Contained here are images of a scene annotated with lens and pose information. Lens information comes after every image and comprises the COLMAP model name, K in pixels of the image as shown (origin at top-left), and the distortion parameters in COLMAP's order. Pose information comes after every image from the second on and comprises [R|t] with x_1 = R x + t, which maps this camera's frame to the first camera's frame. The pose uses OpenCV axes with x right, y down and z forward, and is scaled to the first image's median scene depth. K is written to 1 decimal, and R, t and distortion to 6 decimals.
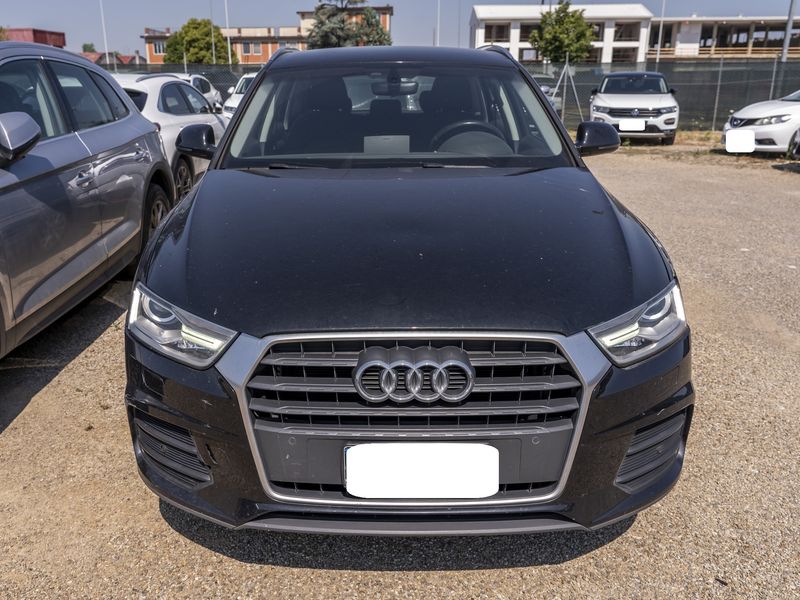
lens RADIAL K [[719.7, 0, 399.2], [0, 719.7, 323.4], [0, 0, 1]] dist [-0.006862, -0.006409]
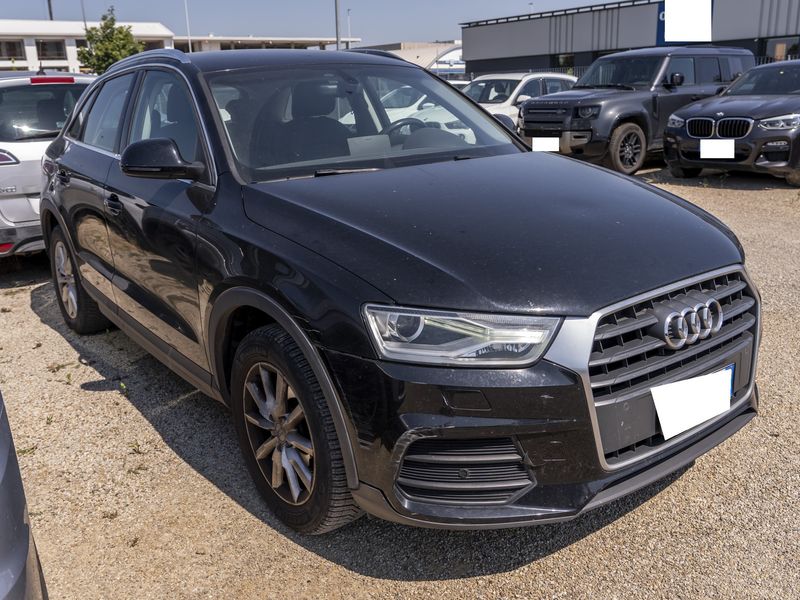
lens RADIAL K [[734.4, 0, 400.0], [0, 734.4, 300.0], [0, 0, 1]] dist [-0.005662, -0.006663]
pose [[0.785539, -0.189176, 0.589187, -0.110560], [0.224139, 0.974456, 0.014042, -0.008458], [-0.576794, 0.121029, 0.807874, 0.033742]]
